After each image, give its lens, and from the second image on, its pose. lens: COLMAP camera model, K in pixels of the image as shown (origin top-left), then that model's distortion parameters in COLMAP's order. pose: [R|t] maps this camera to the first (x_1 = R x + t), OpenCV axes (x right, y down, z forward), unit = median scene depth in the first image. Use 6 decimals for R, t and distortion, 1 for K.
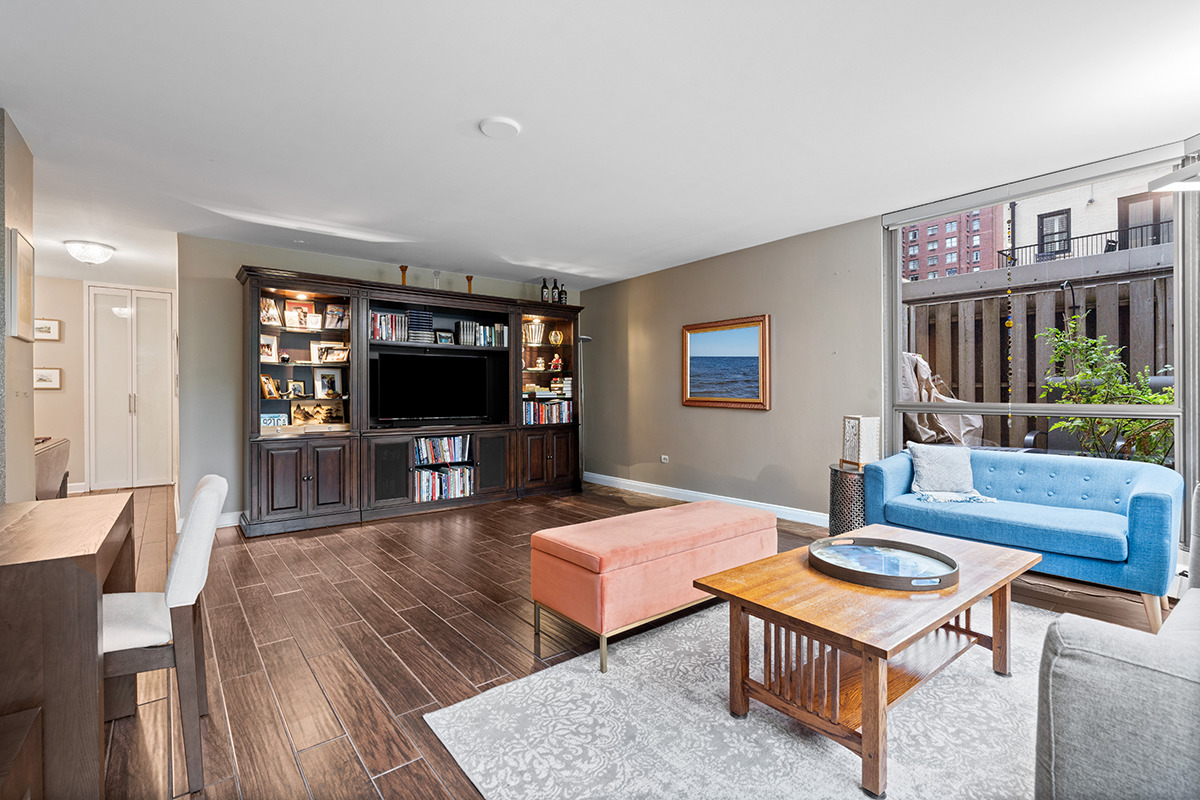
lens RADIAL K [[547.1, 0, 596.5], [0, 547.1, 394.5], [0, 0, 1]] dist [-0.003055, 0.000014]
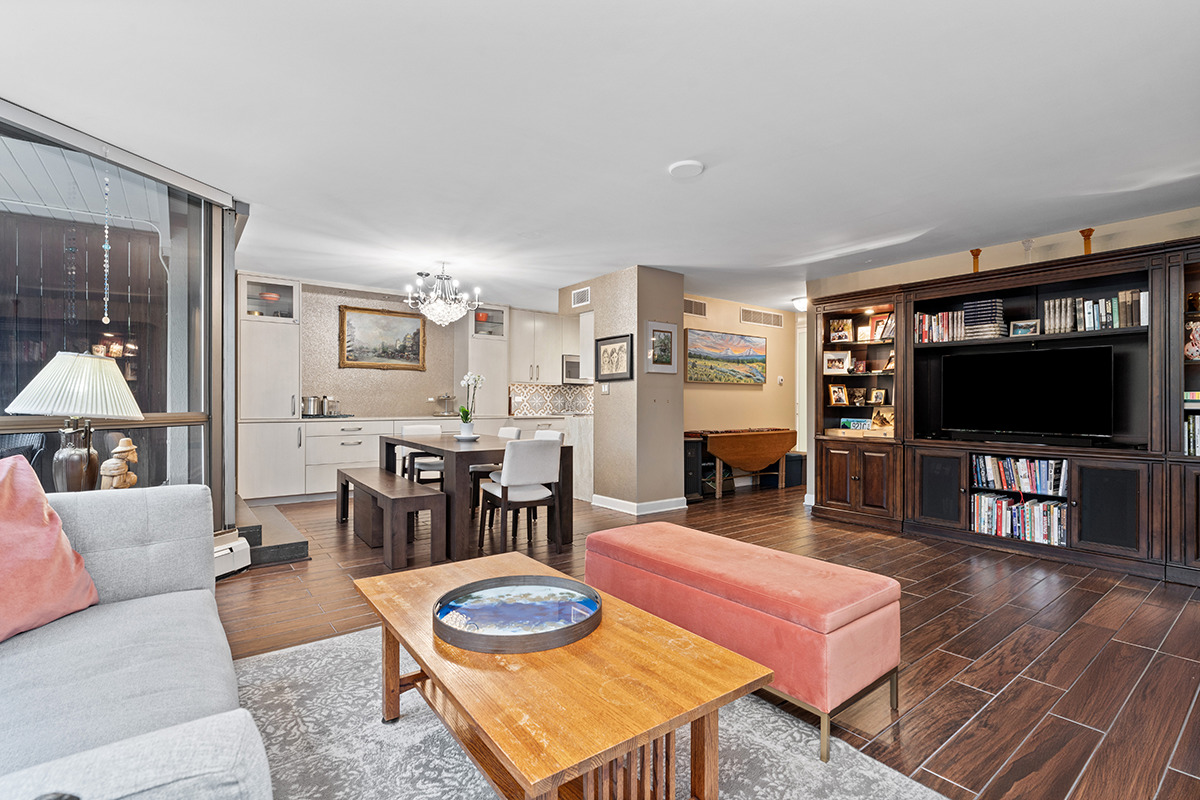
lens RADIAL K [[547.1, 0, 593.8], [0, 547.1, 401.1], [0, 0, 1]] dist [-0.003055, 0.000014]
pose [[-0.029971, 0.001563, -0.999550, 0.510125], [-0.002680, 0.999995, 0.001644, -0.001208], [0.999547, 0.002728, -0.029966, 0.438161]]
